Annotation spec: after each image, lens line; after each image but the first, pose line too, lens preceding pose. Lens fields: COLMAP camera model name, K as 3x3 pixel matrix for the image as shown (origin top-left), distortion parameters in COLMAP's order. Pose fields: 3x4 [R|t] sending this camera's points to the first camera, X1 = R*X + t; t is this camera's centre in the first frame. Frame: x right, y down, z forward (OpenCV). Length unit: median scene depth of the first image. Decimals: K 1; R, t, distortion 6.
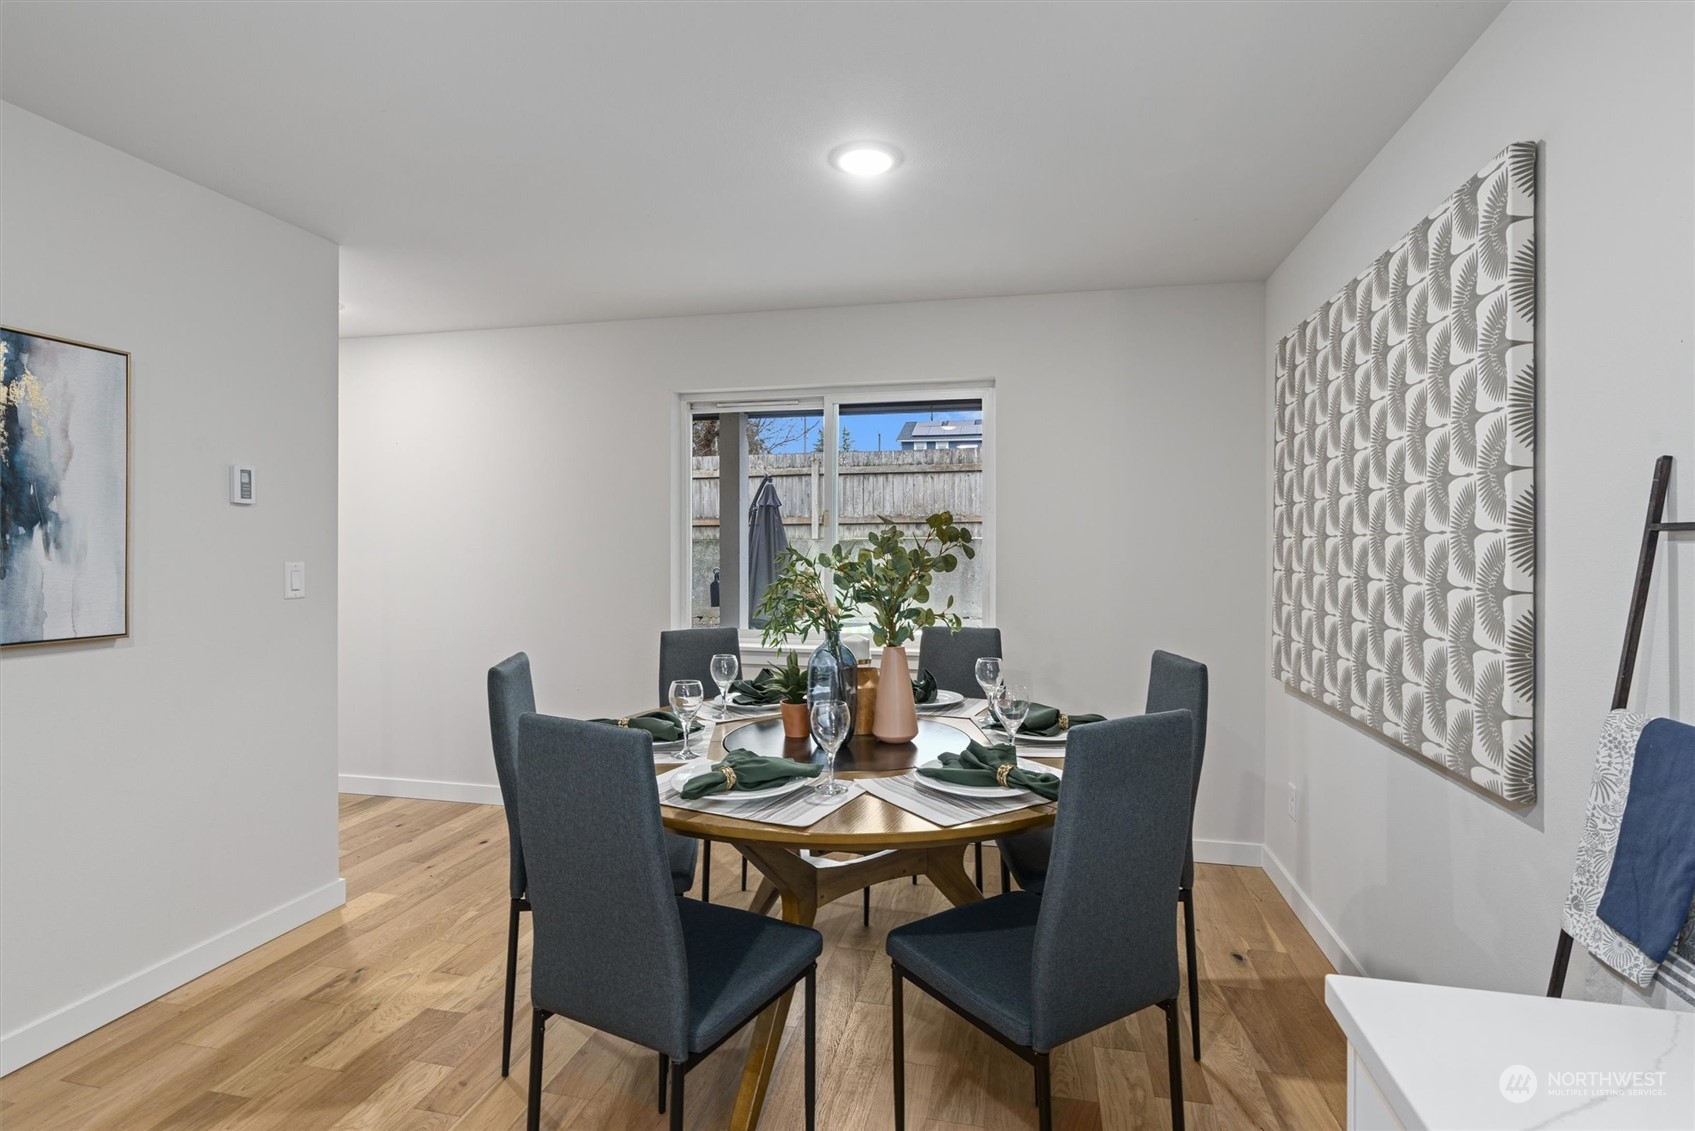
lens RADIAL K [[822.1, 0, 848.1], [0, 822.1, 544.9], [0, 0, 1]] dist [-0.006707, 0.000562]
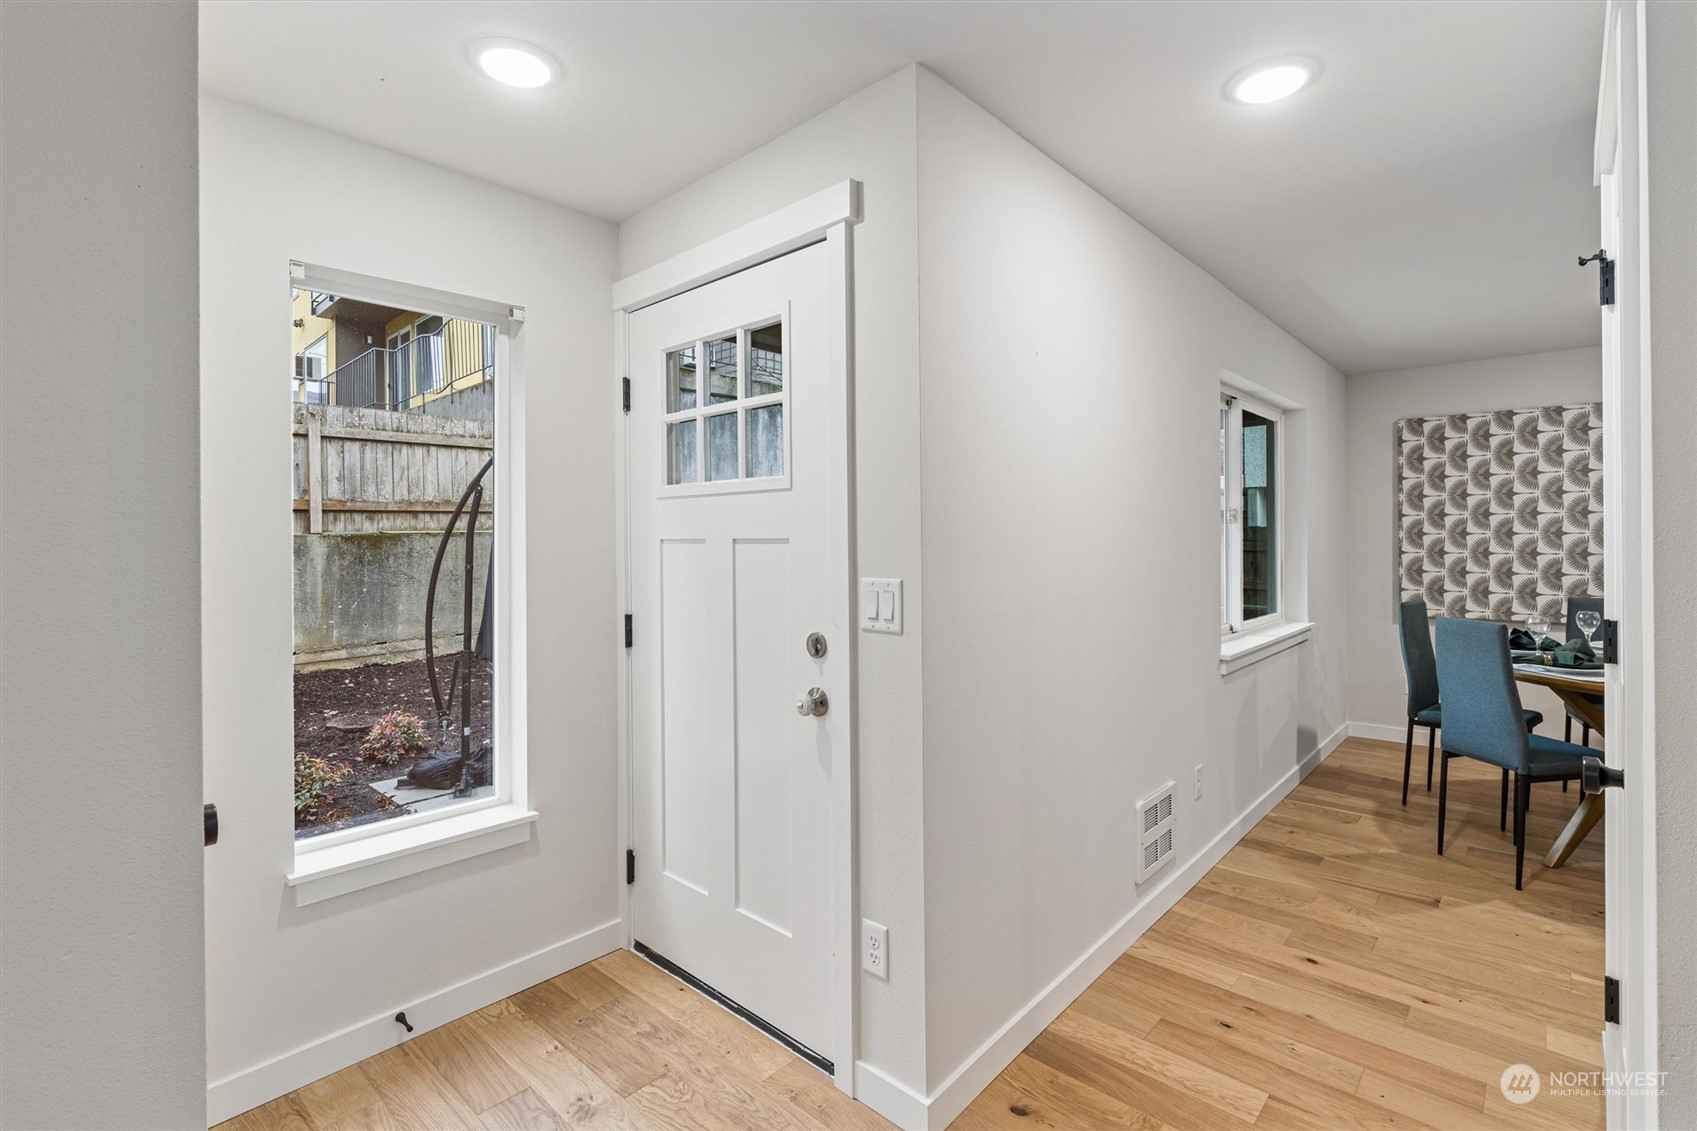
lens RADIAL K [[781.5, 0, 864.3], [0, 781.5, 536.4], [0, 0, 1]] dist [-0.005321, 0.001745]
pose [[0.491559, -0.008908, 0.870799, -1.775854], [0.006771, 0.999957, 0.006407, -0.026211], [-0.870818, 0.002746, 0.491598, 1.448006]]
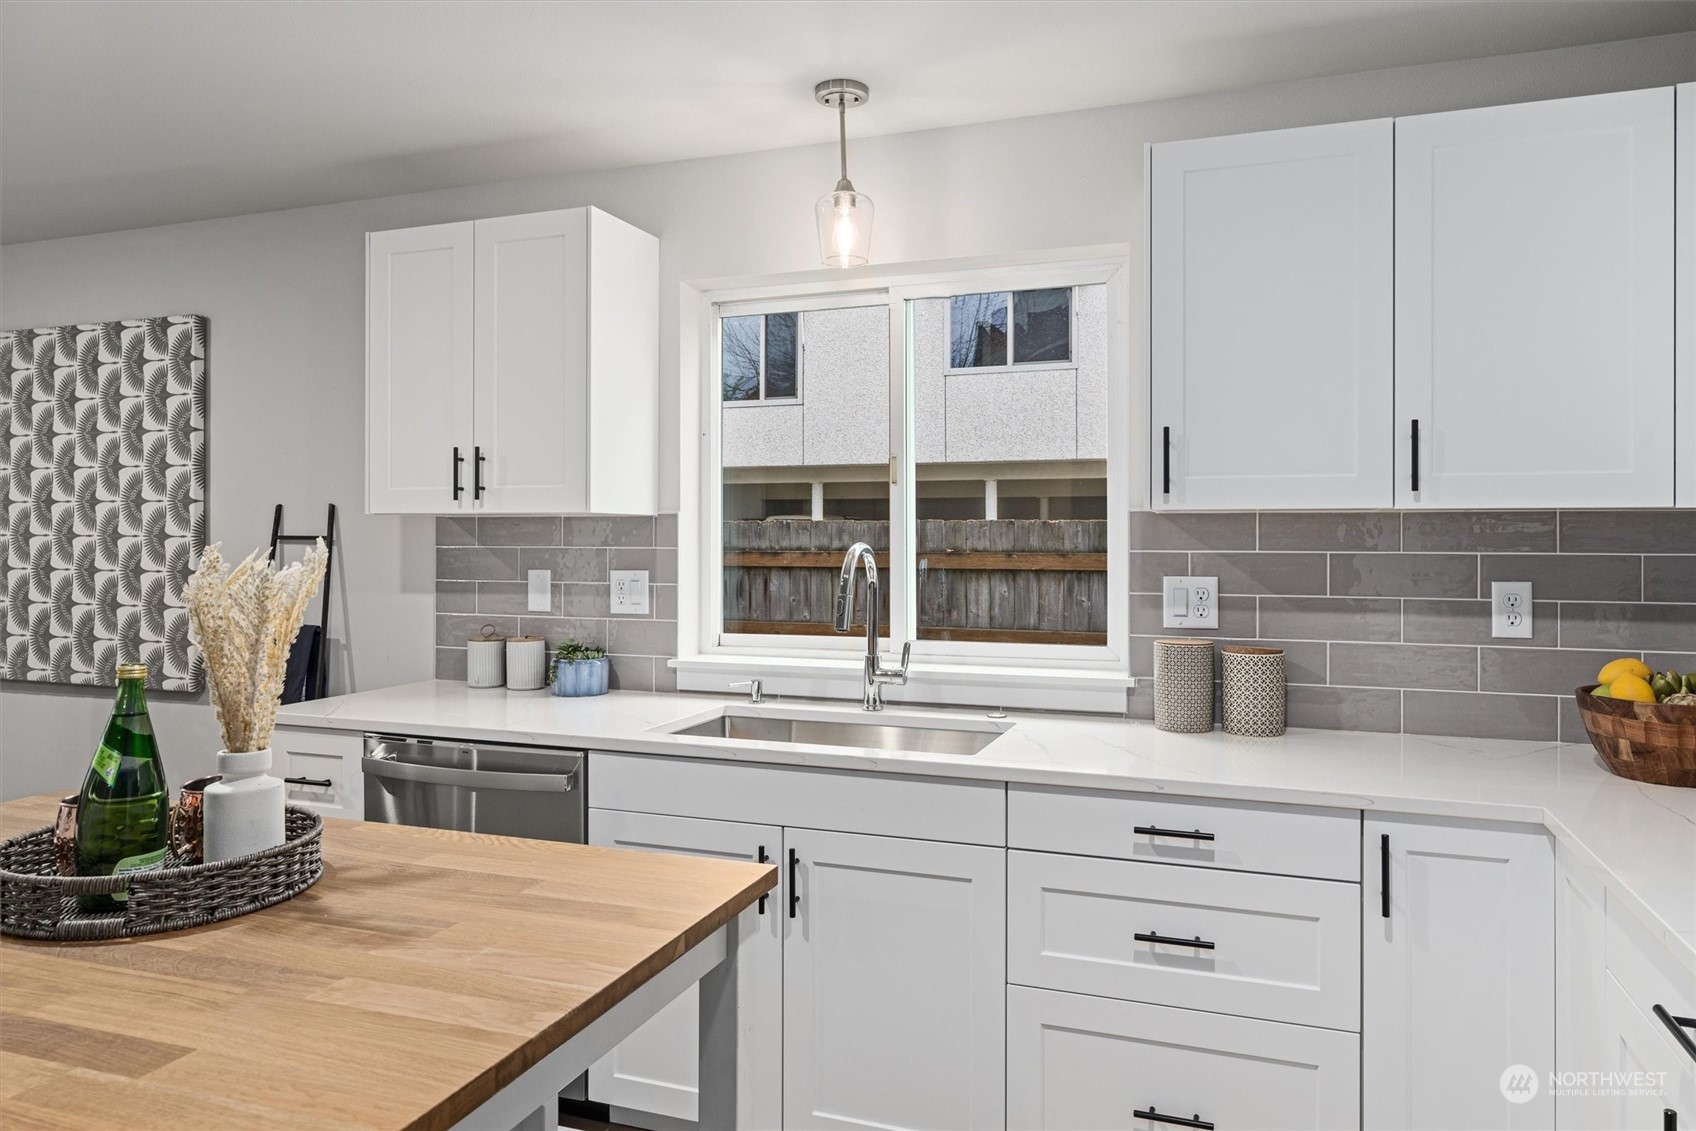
lens RADIAL K [[1163.2, 0, 797.0], [0, 1163.2, 535.0], [0, 0, 1]] dist [0.023844, 0.001024]
pose [[0.160042, -0.000955, 0.987110, -0.894987], [-0.005912, 0.999981, 0.001926, -0.020835], [-0.987092, -0.006144, 0.160033, -0.413363]]
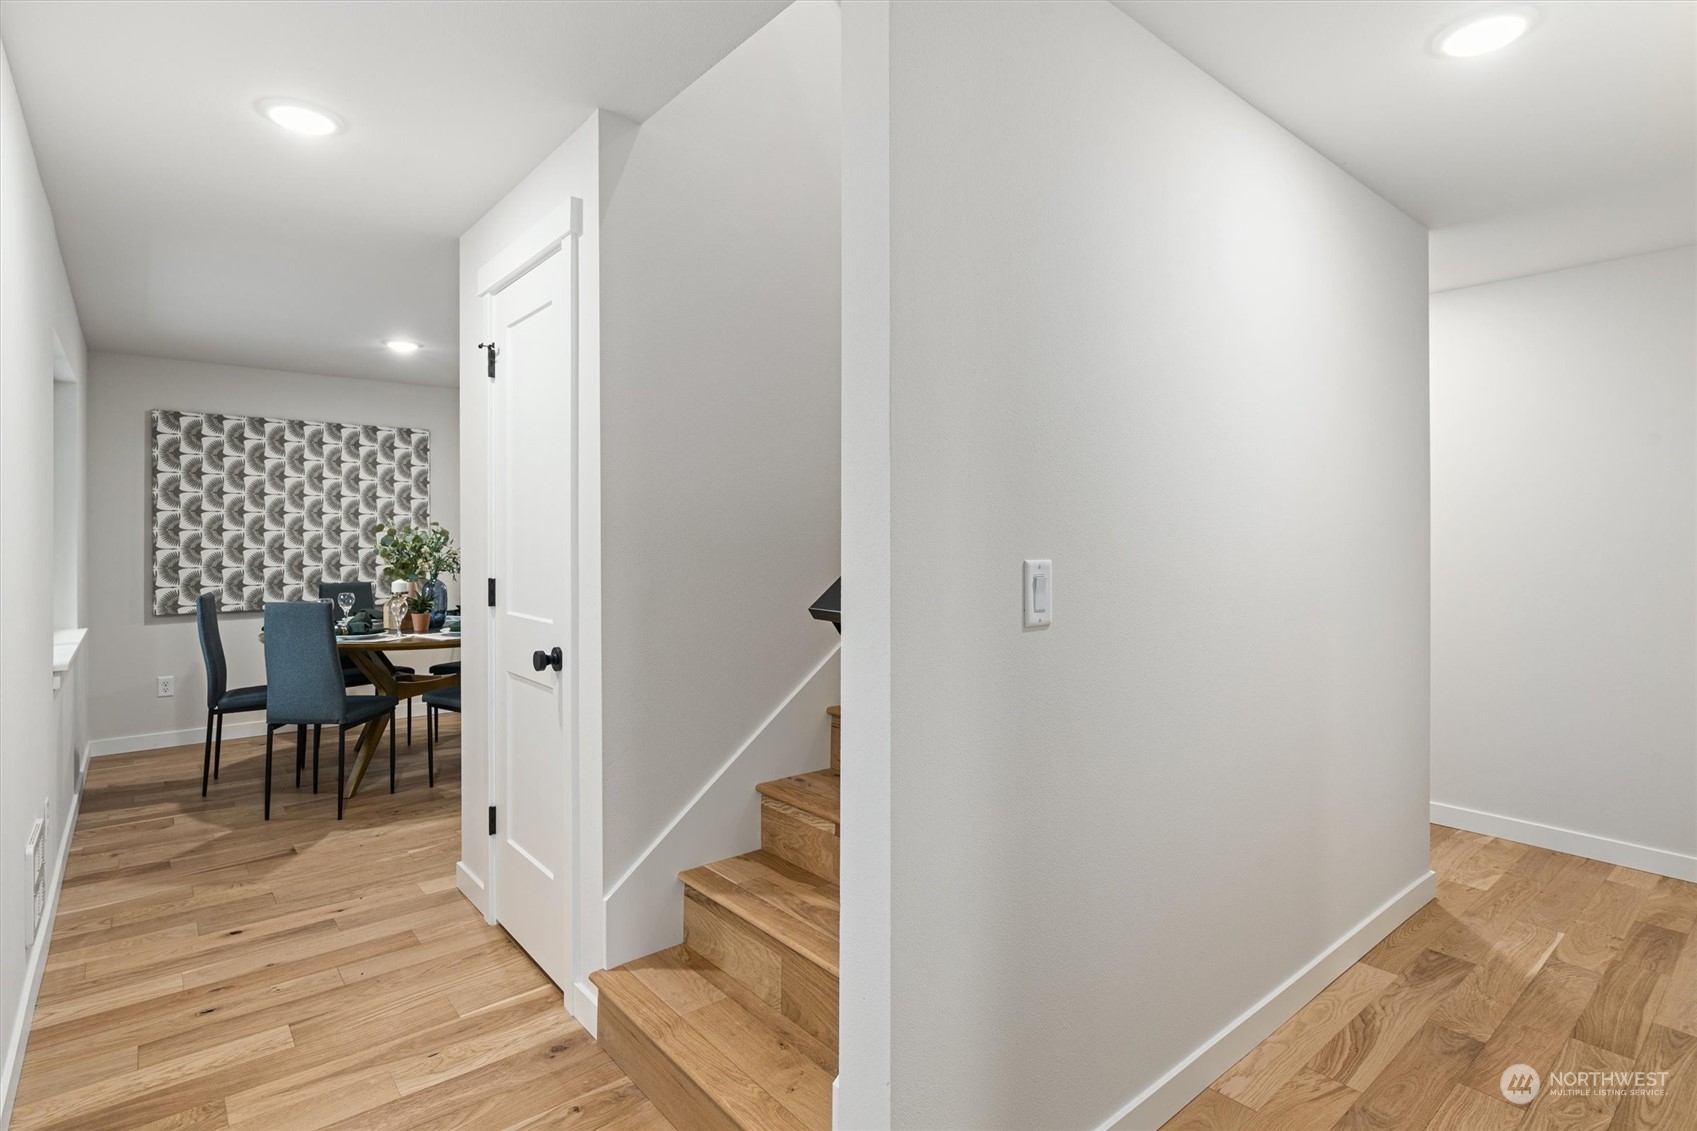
lens RADIAL K [[855.9, 0, 824.6], [0, 855.9, 539.7], [0, 0, 1]] dist [0.005081, 0.001280]
pose [[-0.776428, -0.008003, 0.630155, -1.953755], [-0.007442, 0.999966, 0.003530, -0.005367], [-0.630162, -0.001948, -0.776461, 1.832863]]
